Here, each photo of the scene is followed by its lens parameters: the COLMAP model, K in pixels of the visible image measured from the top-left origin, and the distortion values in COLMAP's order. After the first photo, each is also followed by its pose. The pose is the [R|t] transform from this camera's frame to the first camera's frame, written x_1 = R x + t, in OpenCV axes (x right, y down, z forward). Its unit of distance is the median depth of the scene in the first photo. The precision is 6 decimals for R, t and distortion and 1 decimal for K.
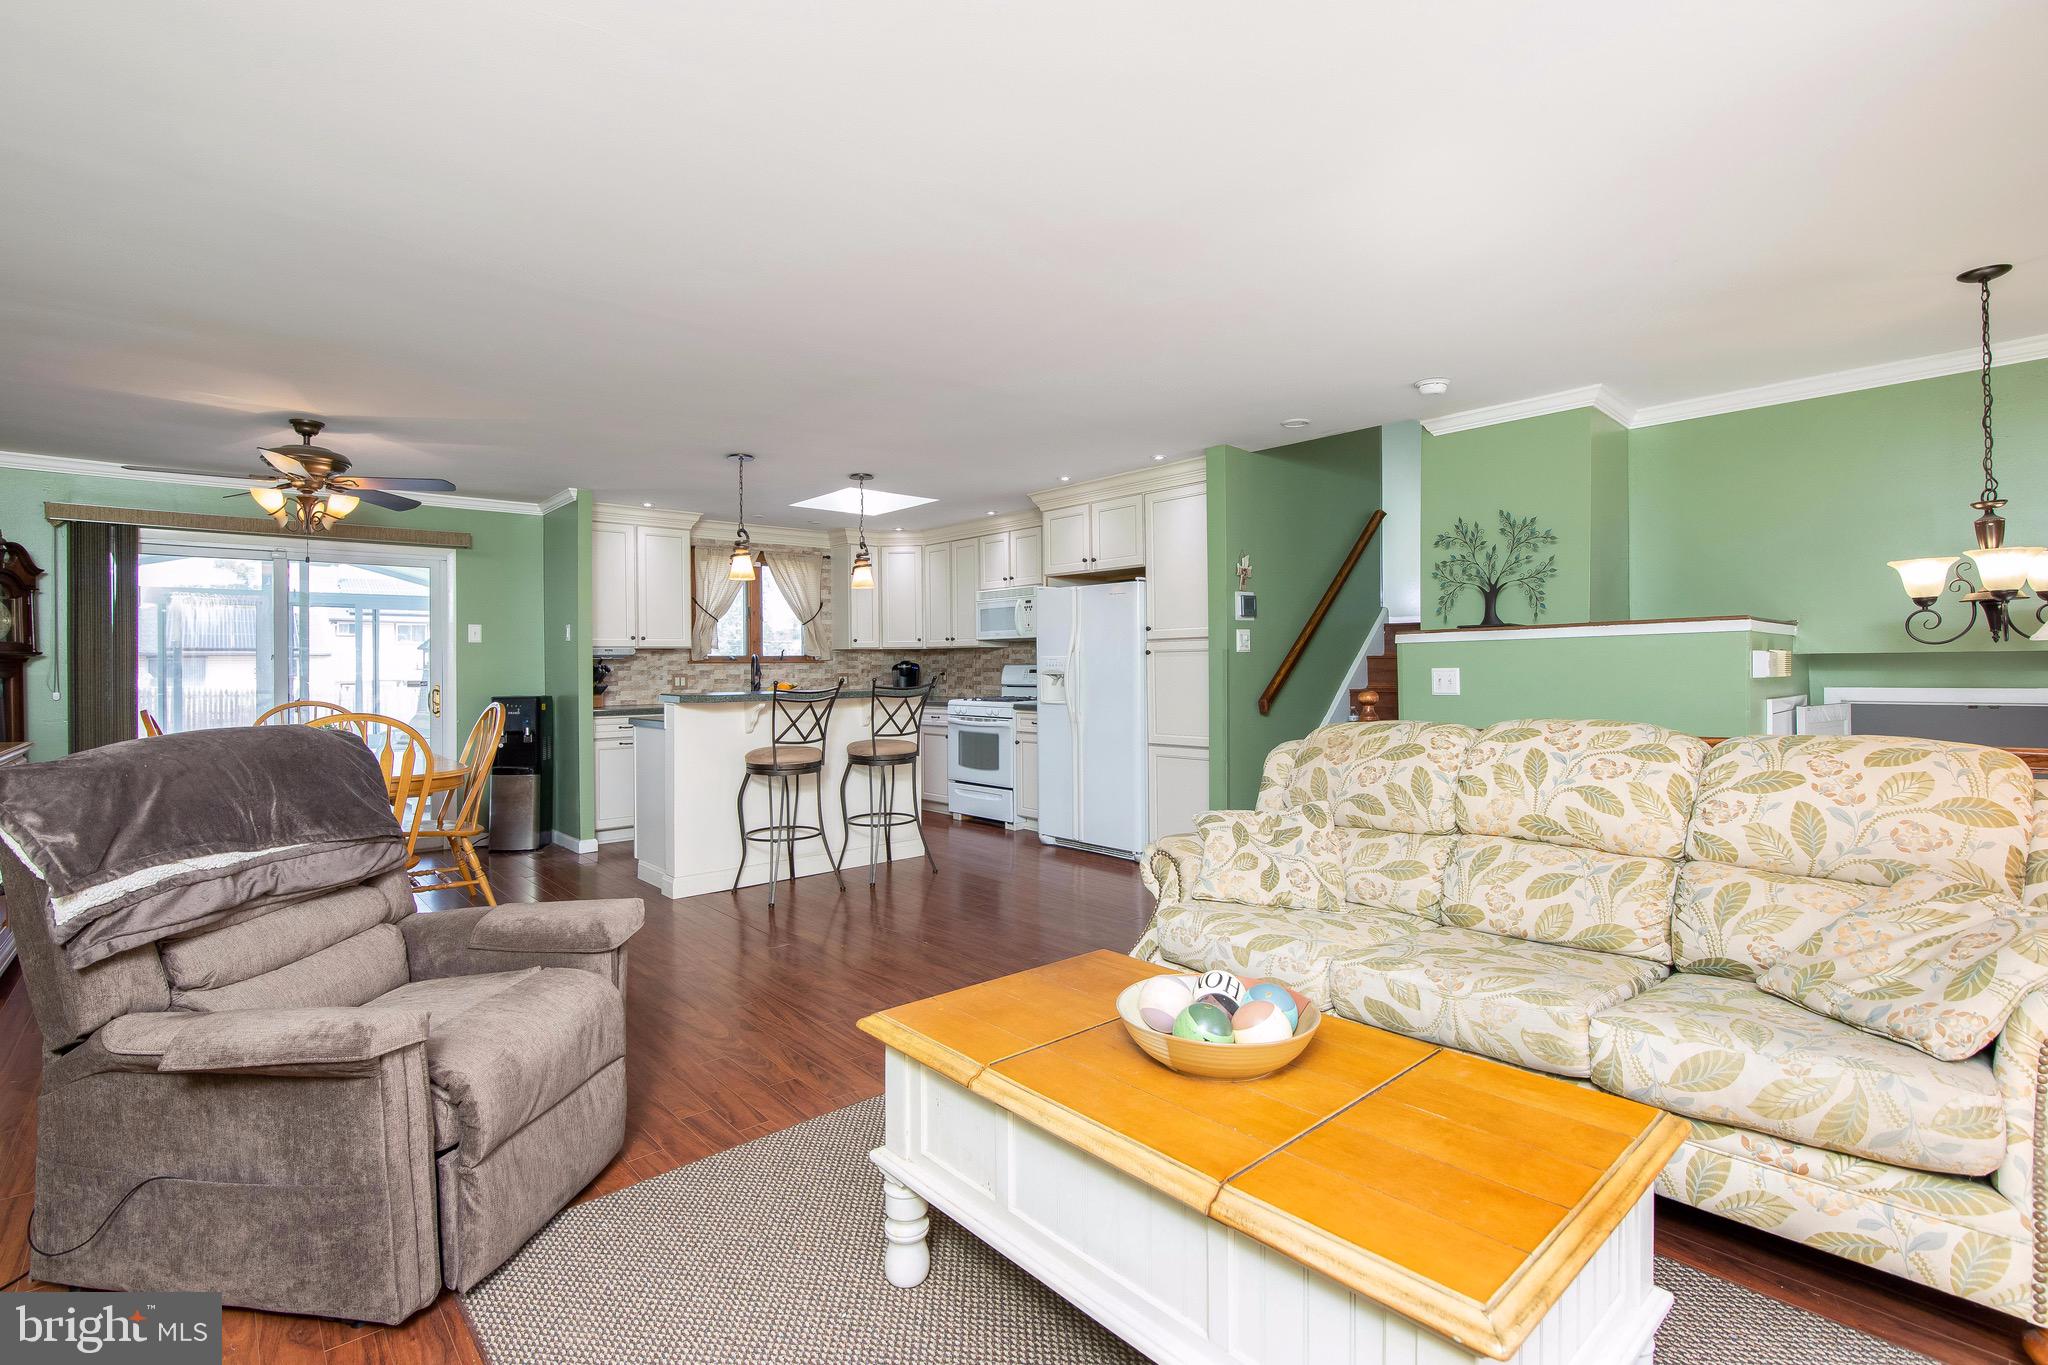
lens RADIAL K [[934.3, 0, 1019.1], [0, 934.3, 684.0], [0, 0, 1]] dist [-0.012989, -0.000349]
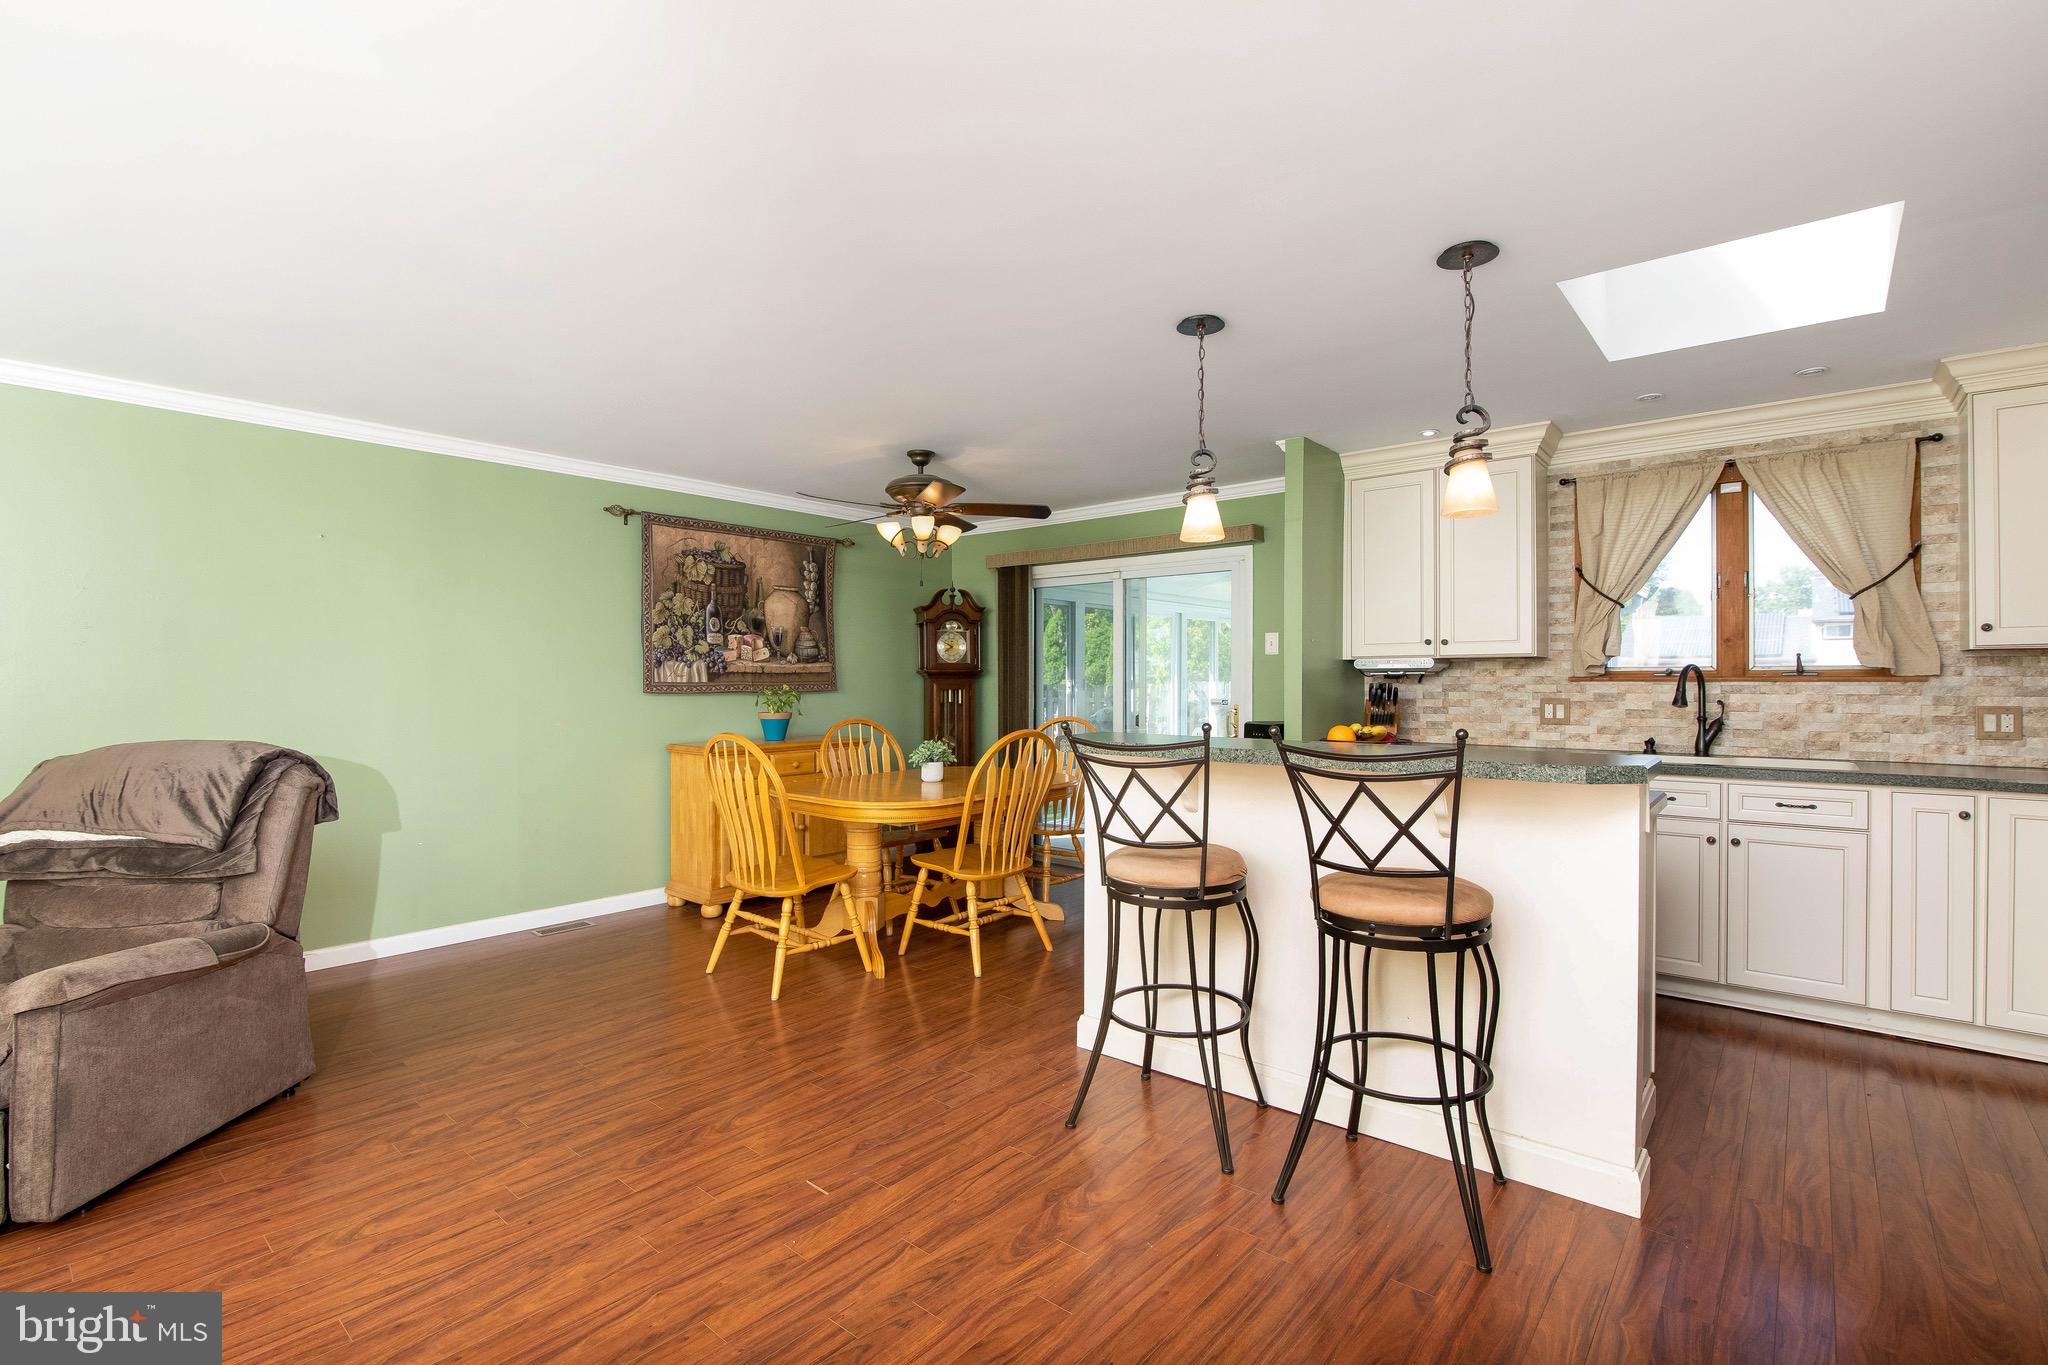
lens RADIAL K [[934.3, 0, 1019.1], [0, 934.3, 684.0], [0, 0, 1]] dist [-0.012989, -0.000349]
pose [[0.137901, 0.011767, -0.990376, 0.204821], [-0.020146, 0.999756, 0.009073, -0.021423], [0.990241, 0.018701, 0.138105, 0.664894]]
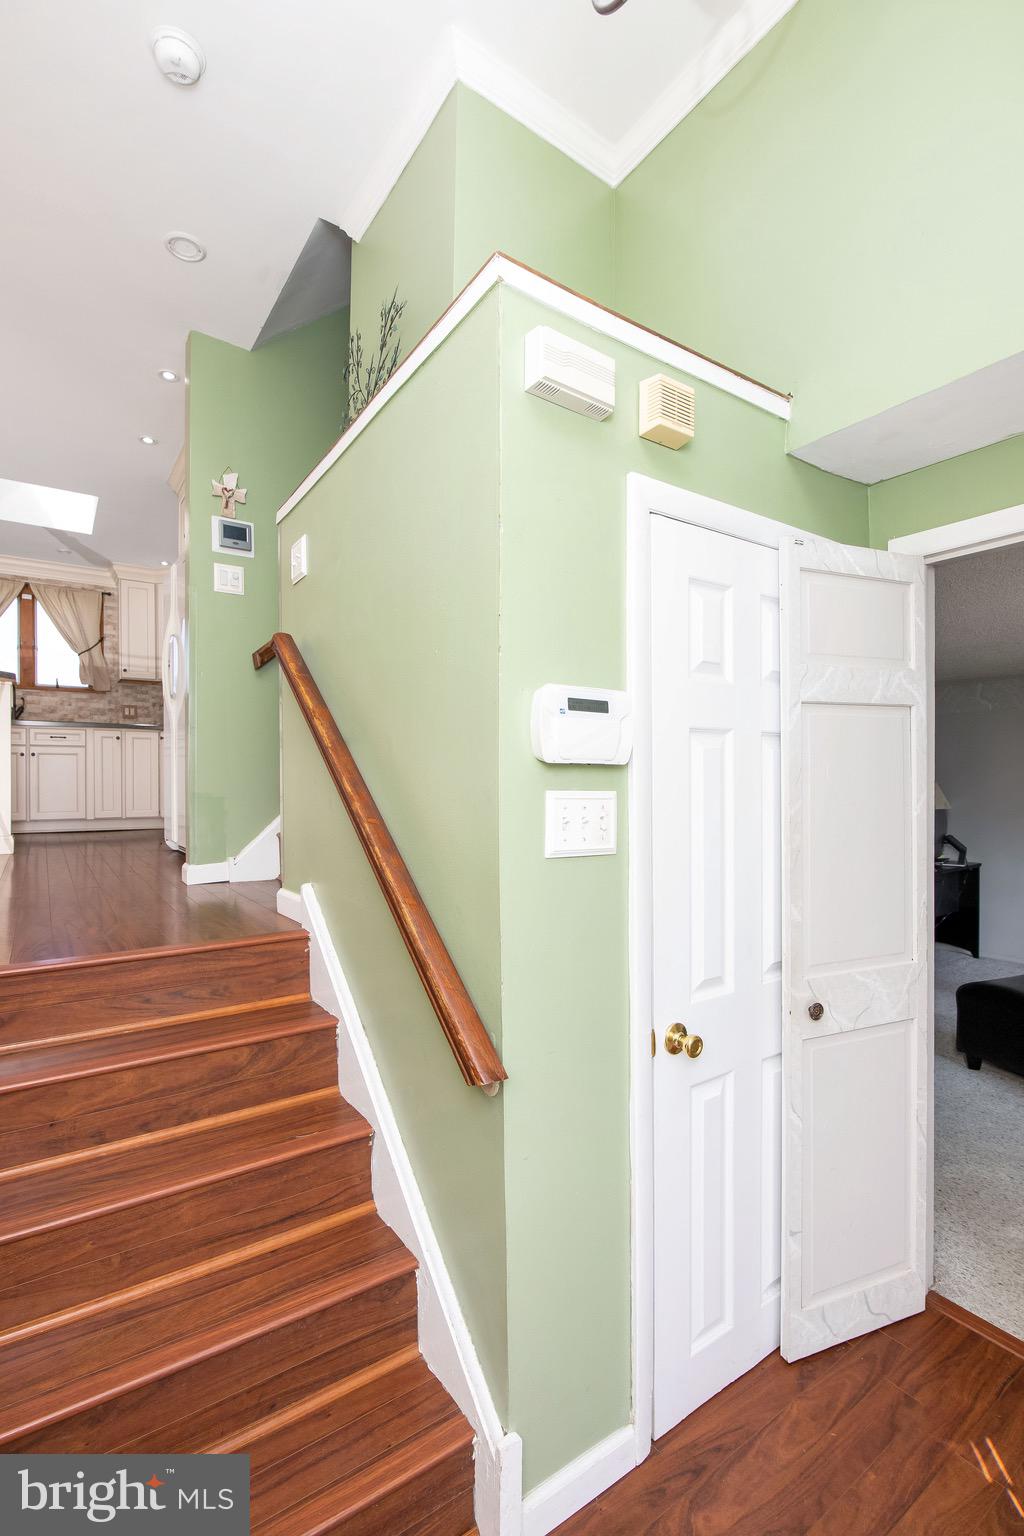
lens RADIAL K [[696.2, 0, 503.3], [0, 696.2, 777.3], [0, 0, 1]] dist [-0.002783, -0.000383]
pose [[0.990307, 0.006613, -0.138736, 0.447506], [-0.009216, 0.999793, -0.018130, 0.105842], [0.138588, 0.019233, 0.990163, 0.359051]]
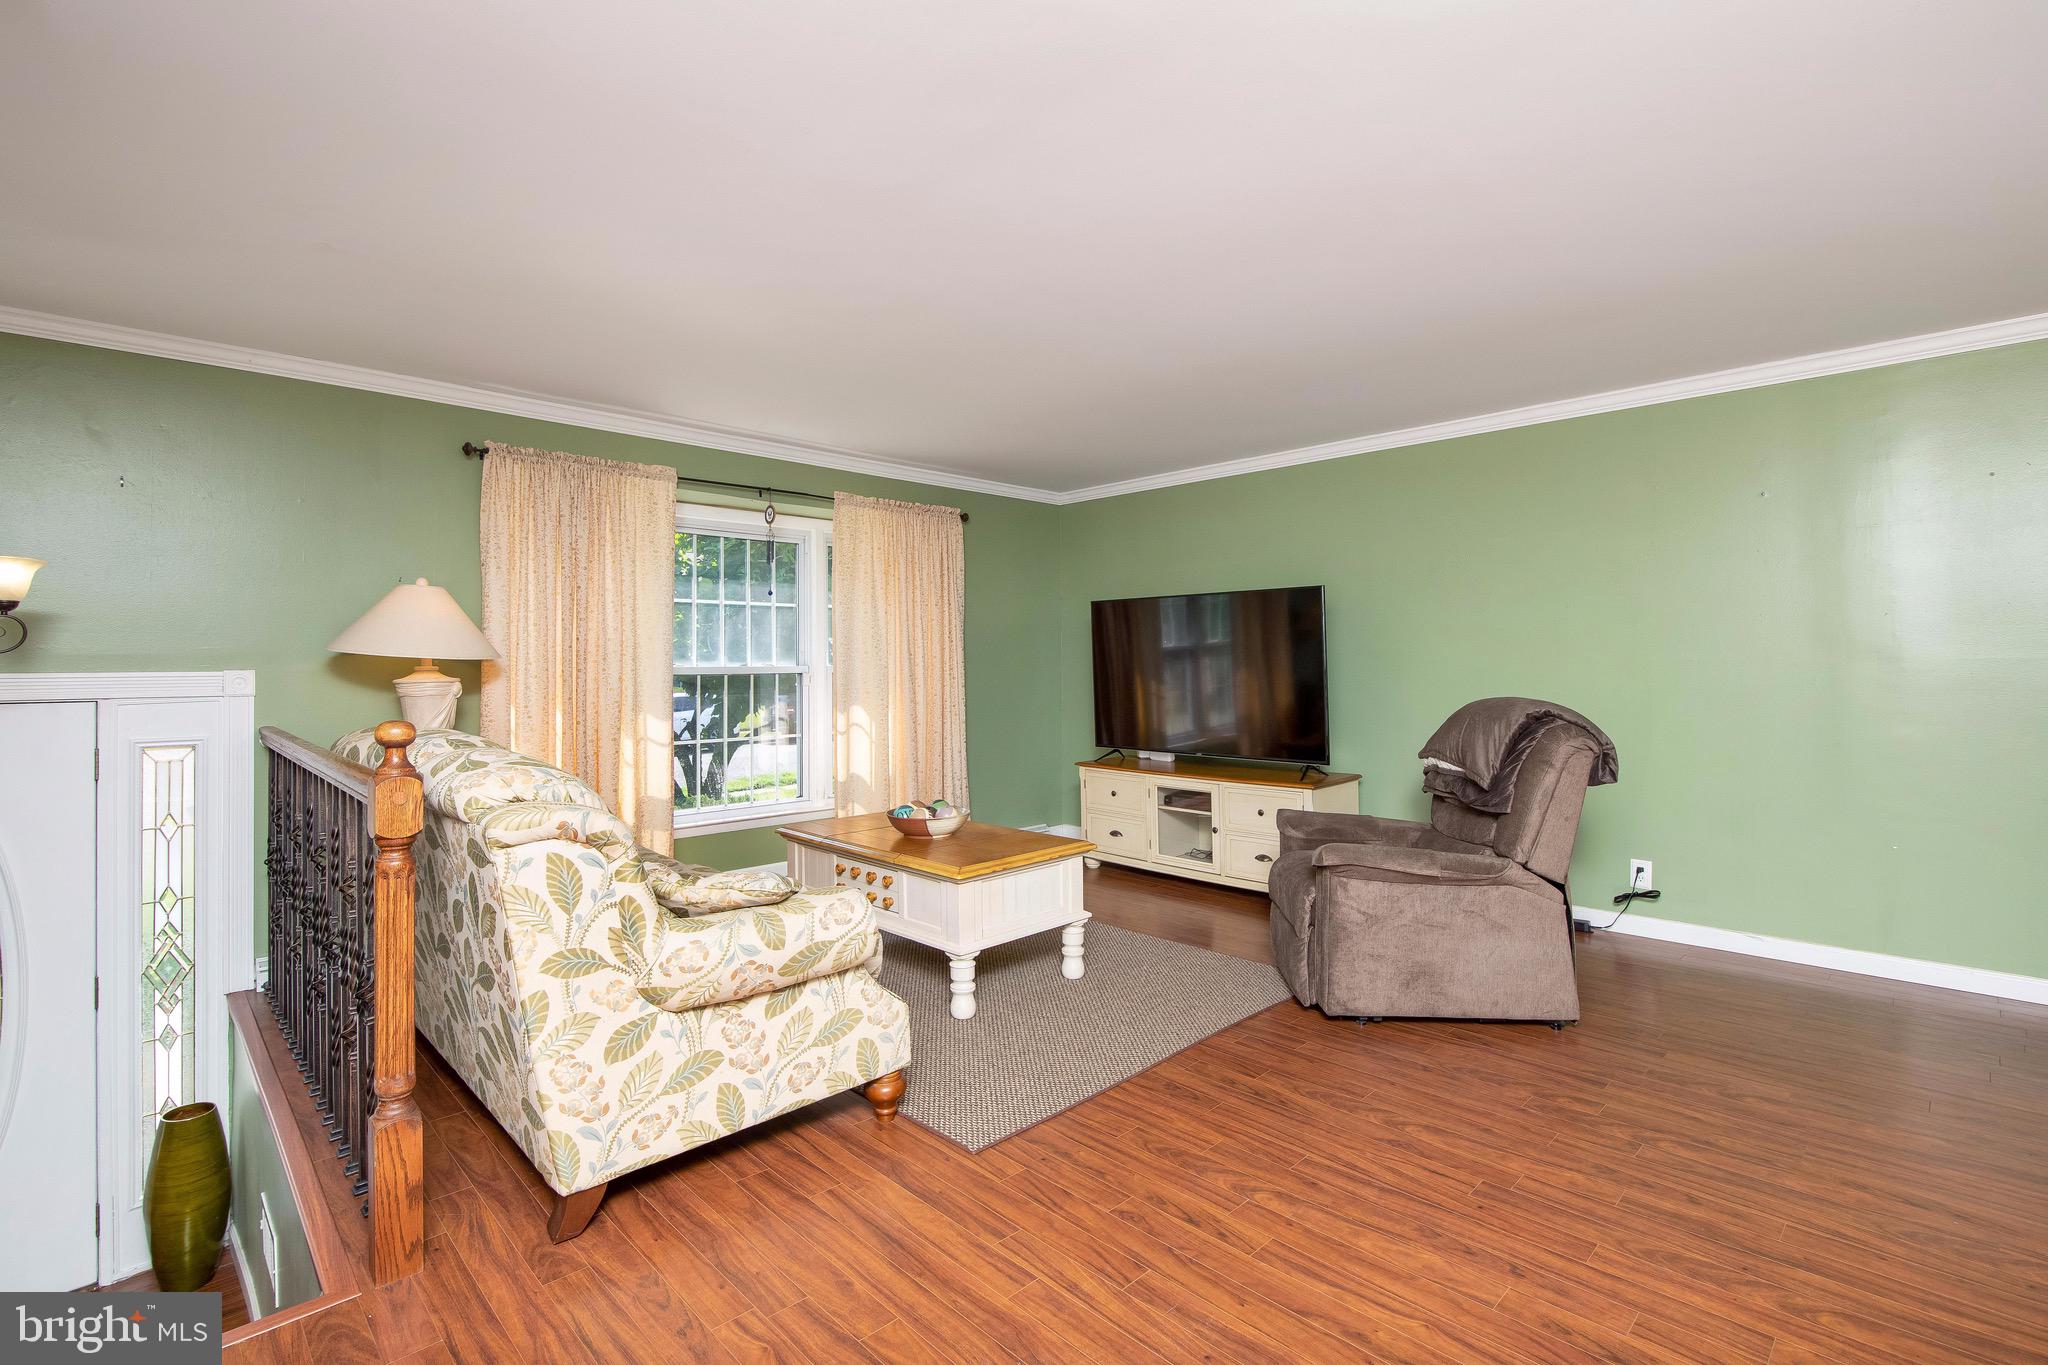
lens RADIAL K [[945.7, 0, 1025.9], [0, 945.7, 638.8], [0, 0, 1]] dist [-0.004153, -0.000402]
pose [[-0.998473, 0.012674, -0.053774, 0.026743], [0.013116, 0.999883, -0.007869, -0.017678], [0.053668, -0.008562, -0.998522, 0.858066]]
